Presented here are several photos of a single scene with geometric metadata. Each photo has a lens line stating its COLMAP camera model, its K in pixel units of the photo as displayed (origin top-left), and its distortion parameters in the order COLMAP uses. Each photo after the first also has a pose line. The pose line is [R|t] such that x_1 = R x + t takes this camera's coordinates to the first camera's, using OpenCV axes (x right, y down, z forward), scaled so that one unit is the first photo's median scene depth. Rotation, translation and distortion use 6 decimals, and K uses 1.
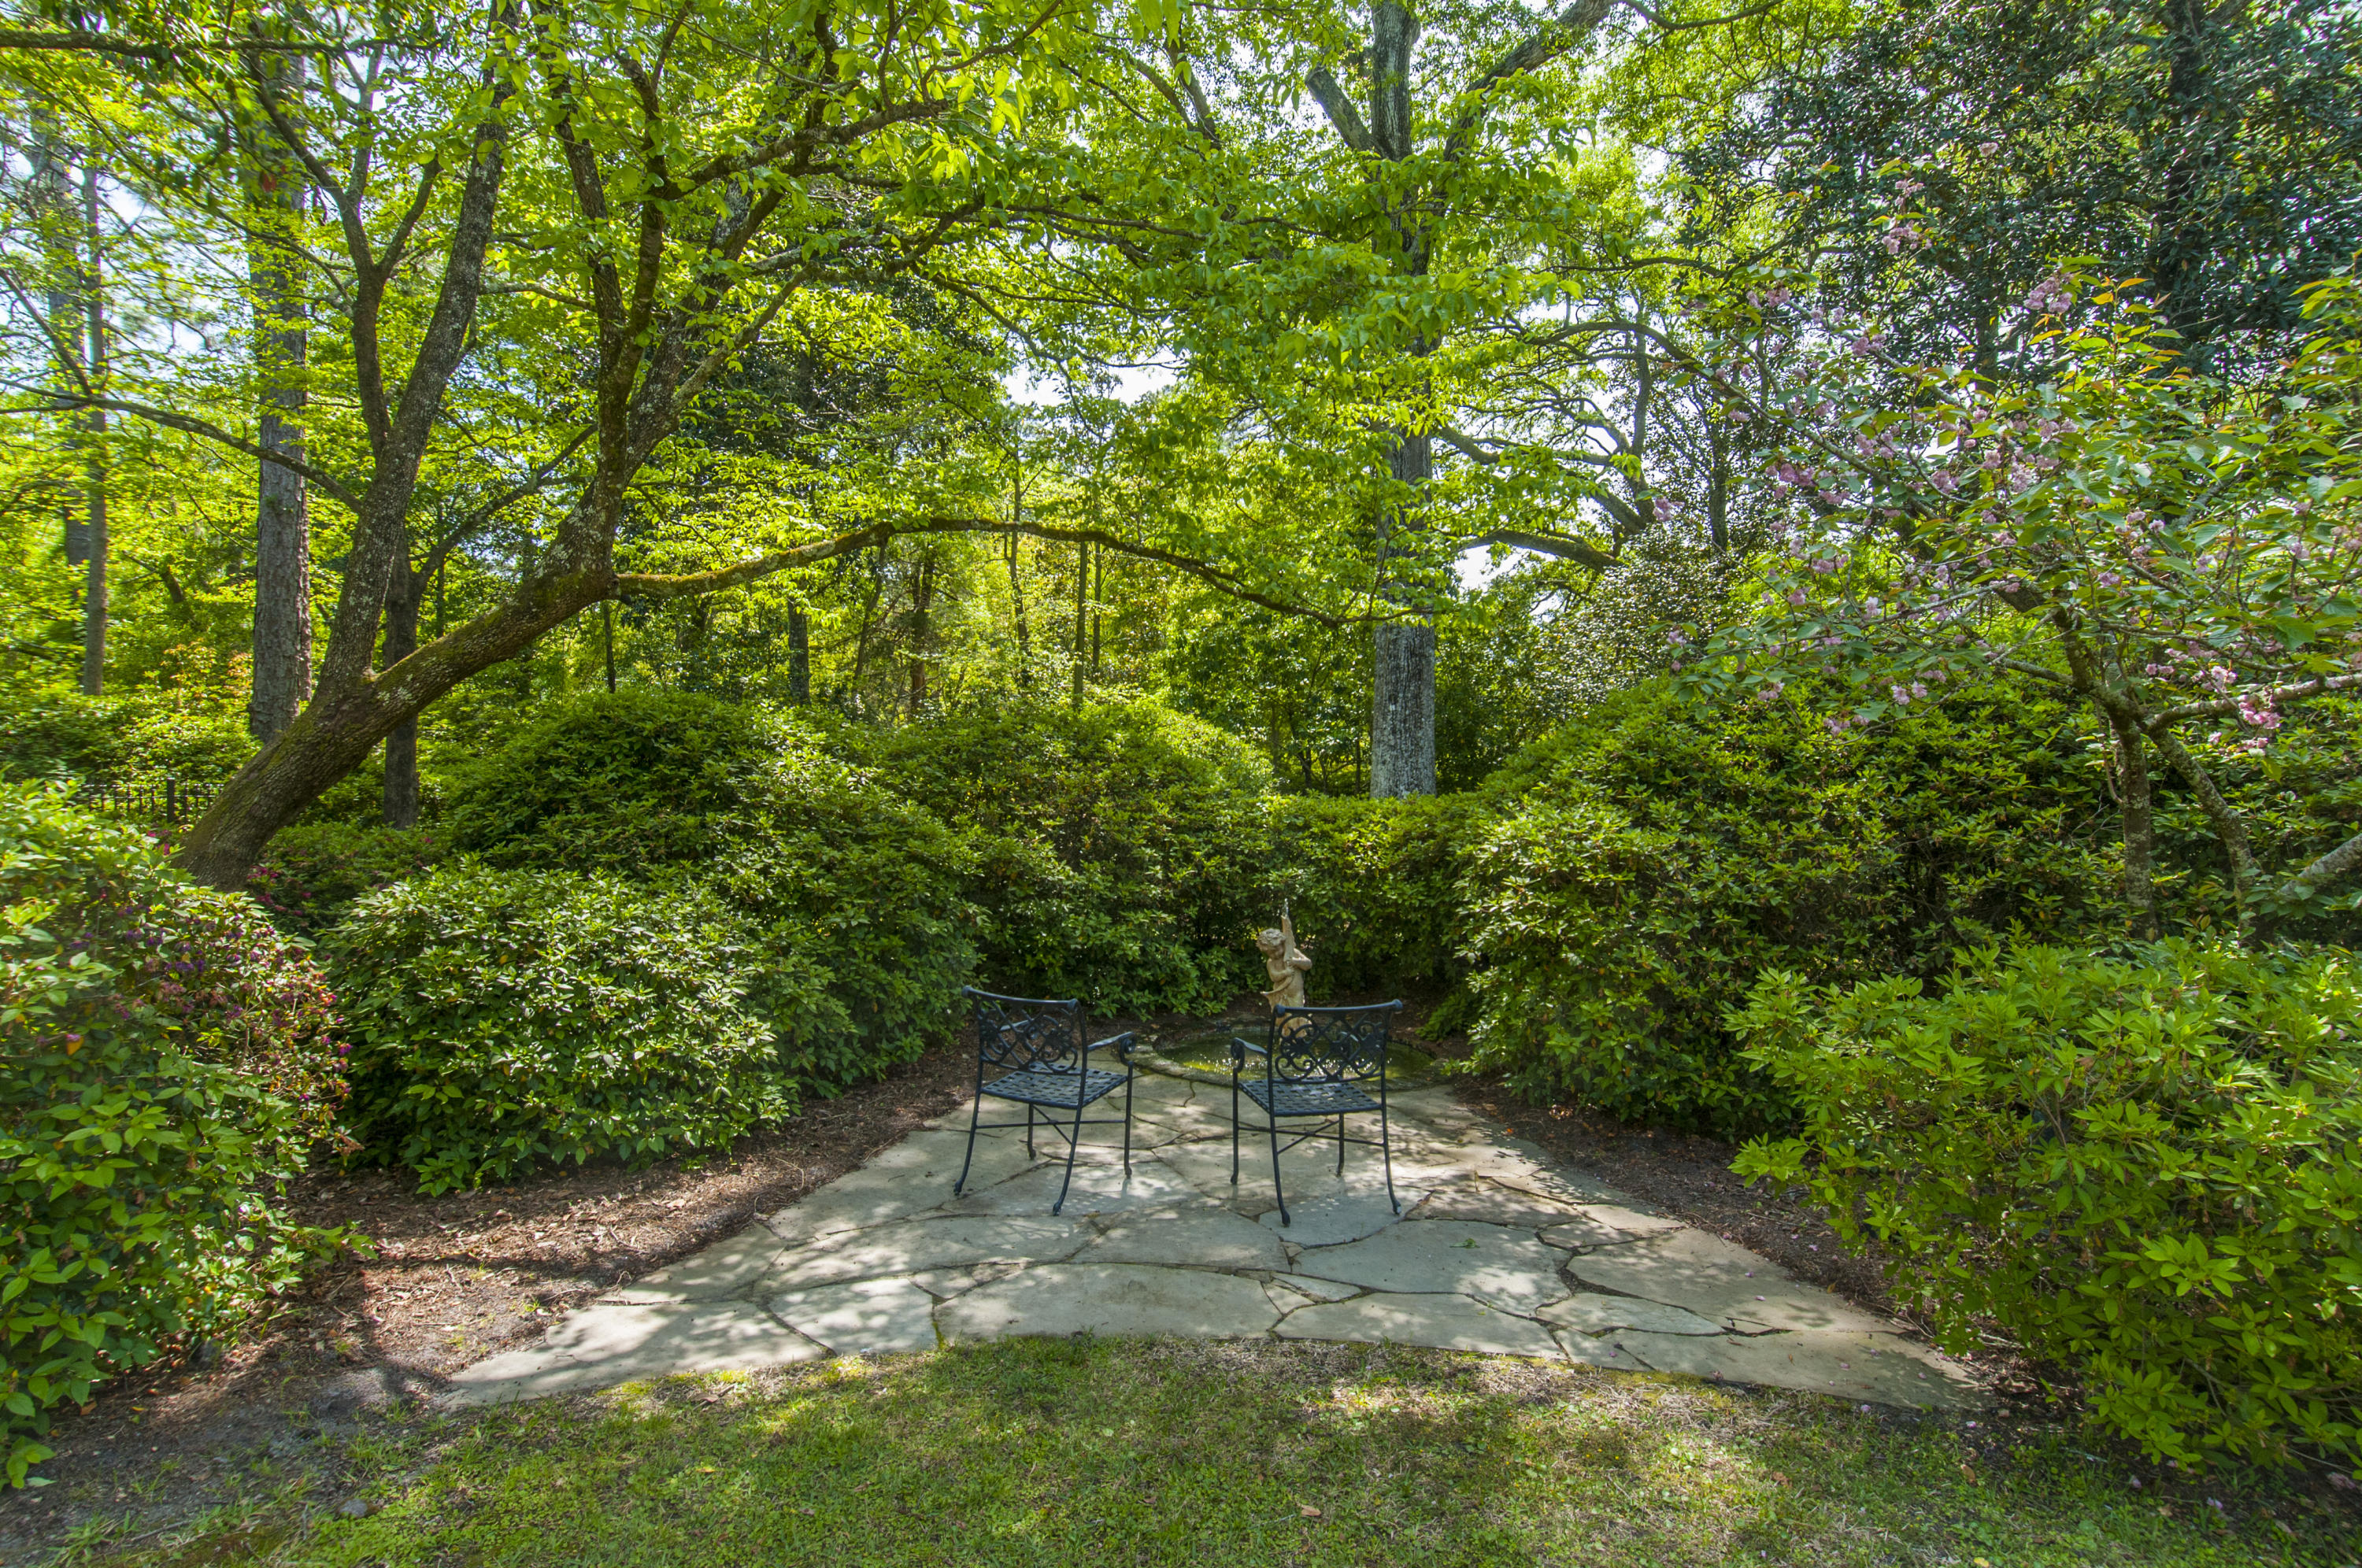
lens RADIAL K [[1242.6, 0, 1181.6], [0, 1242.6, 784.3], [0, 0, 1]] dist [0.001941, -0.003077]
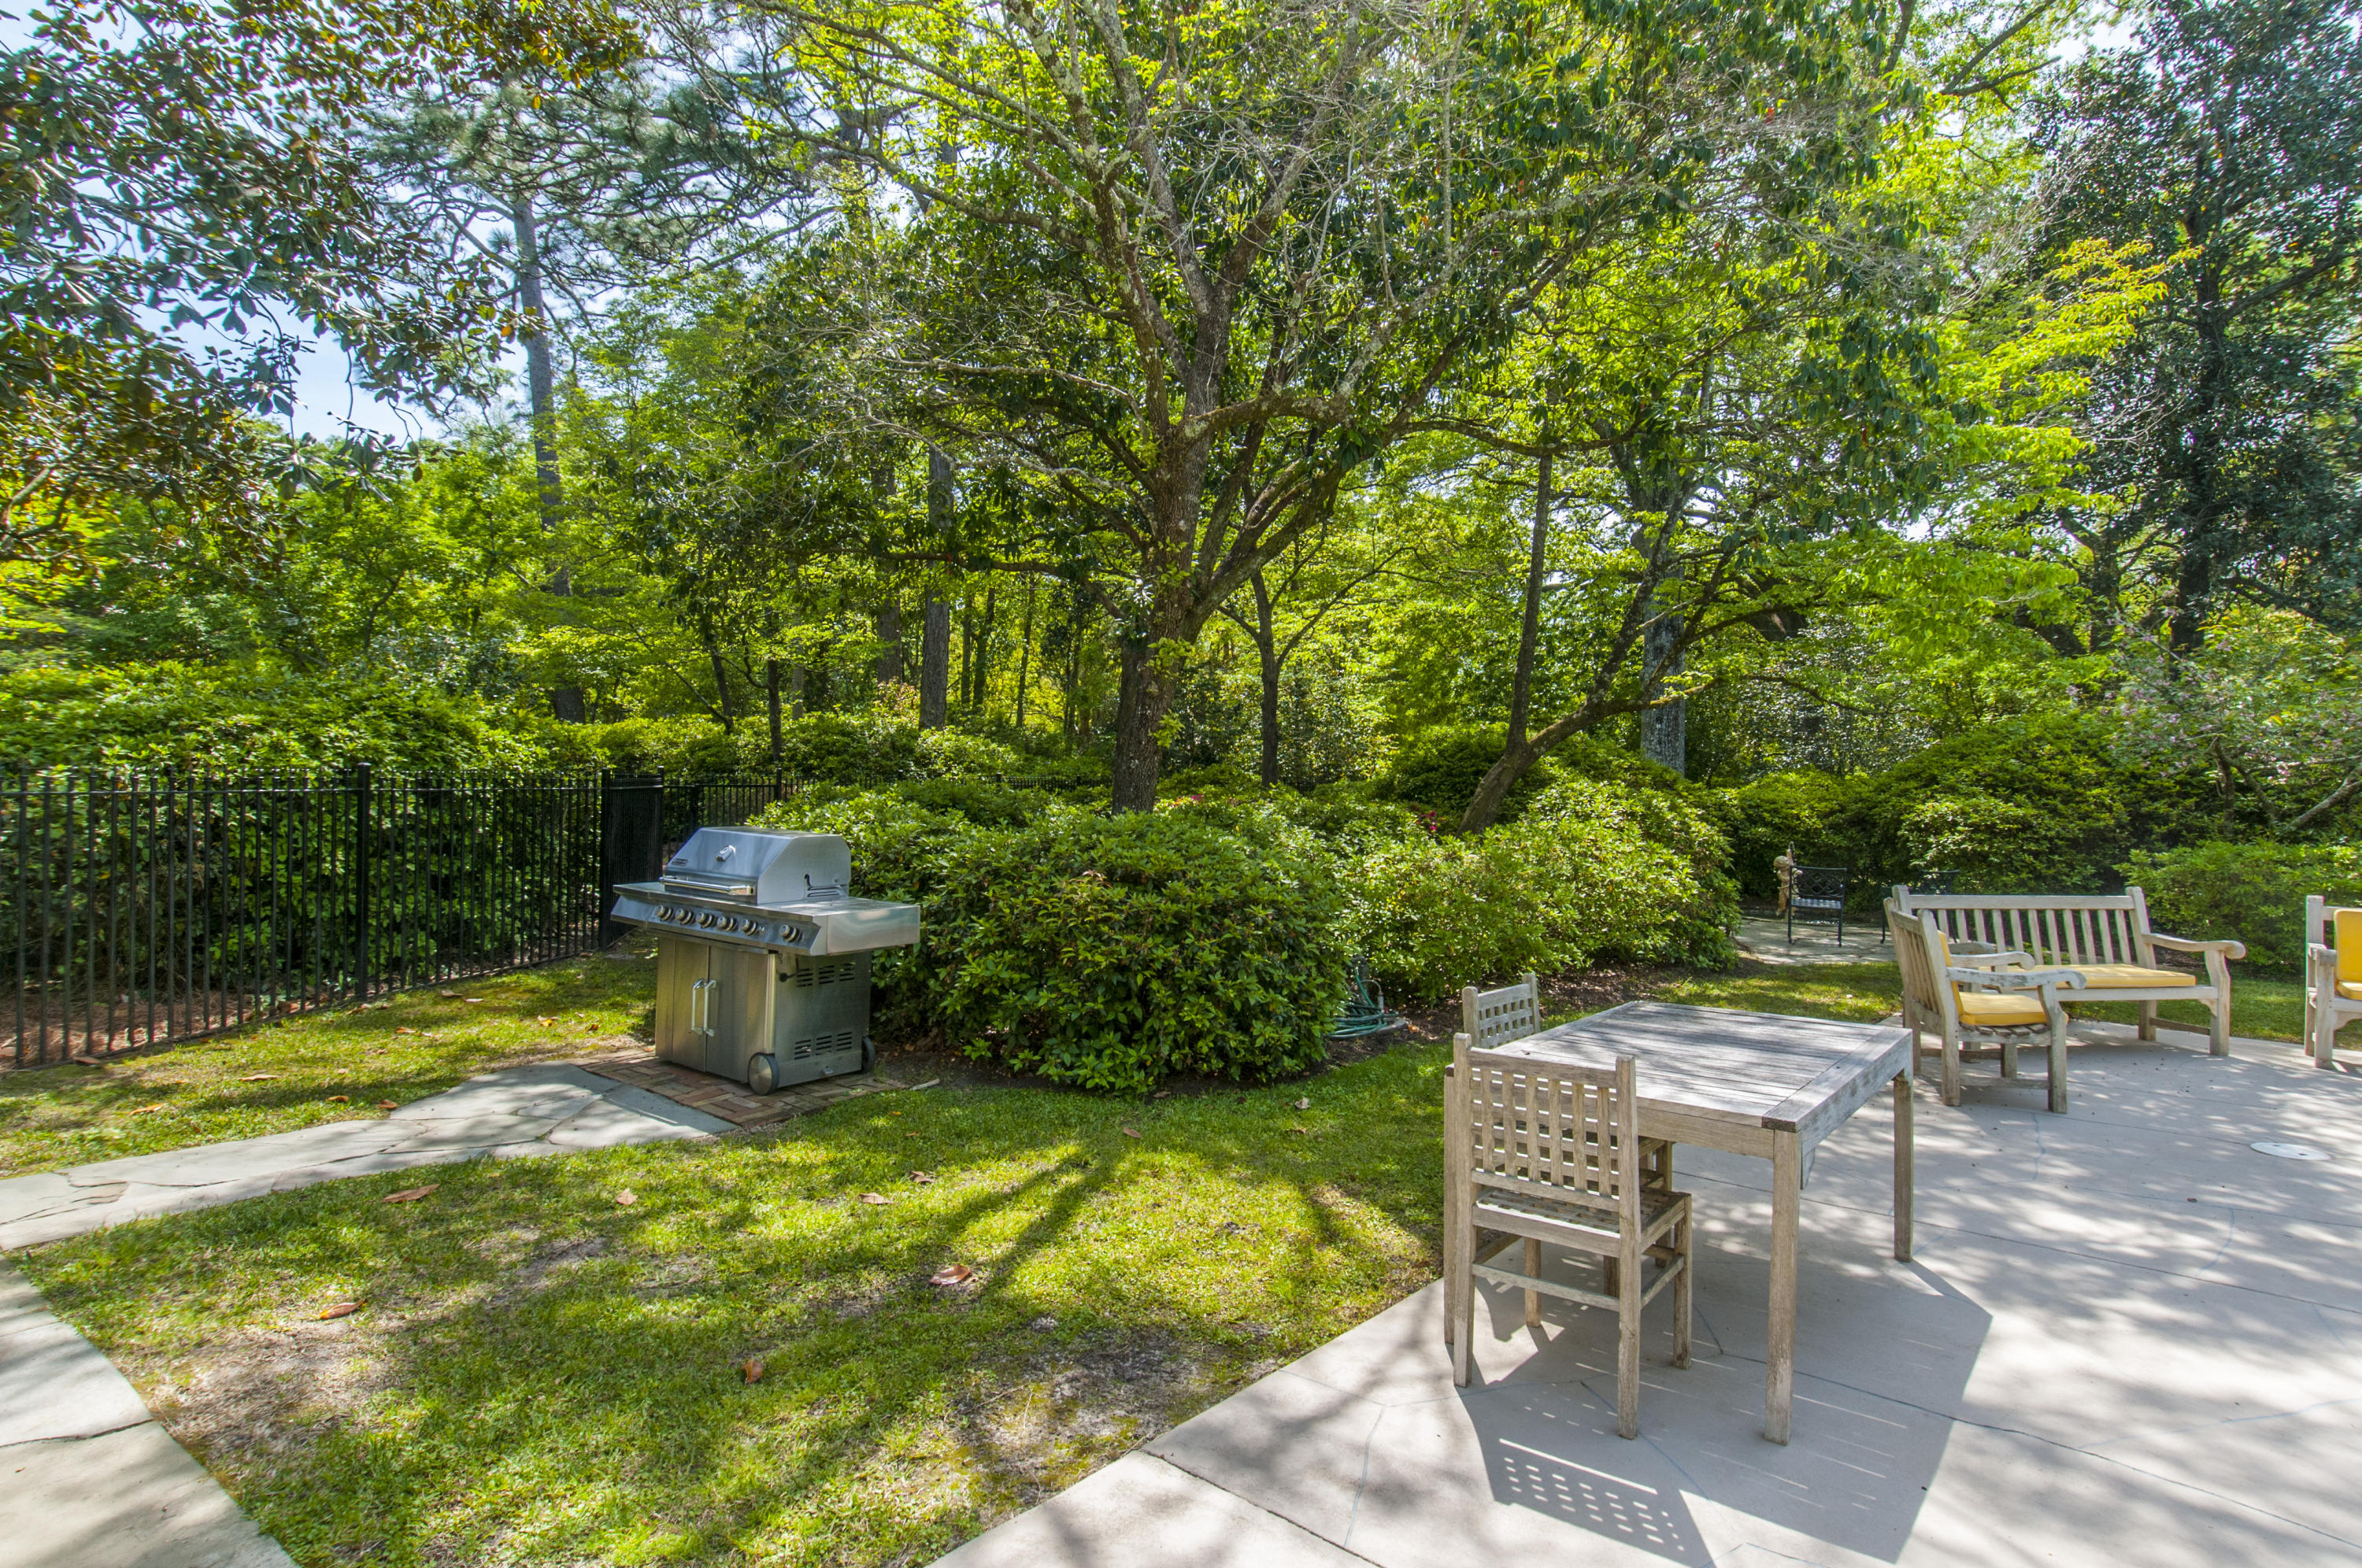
lens RADIAL K [[1242.6, 0, 1177.9], [0, 1242.6, 780.0], [0, 0, 1]] dist [0.001941, -0.003077]
pose [[0.999782, 0.007843, 0.019349, -1.365723], [-0.007944, 0.999955, 0.005141, -0.015118], [-0.019307, -0.005293, 0.999800, -1.436003]]
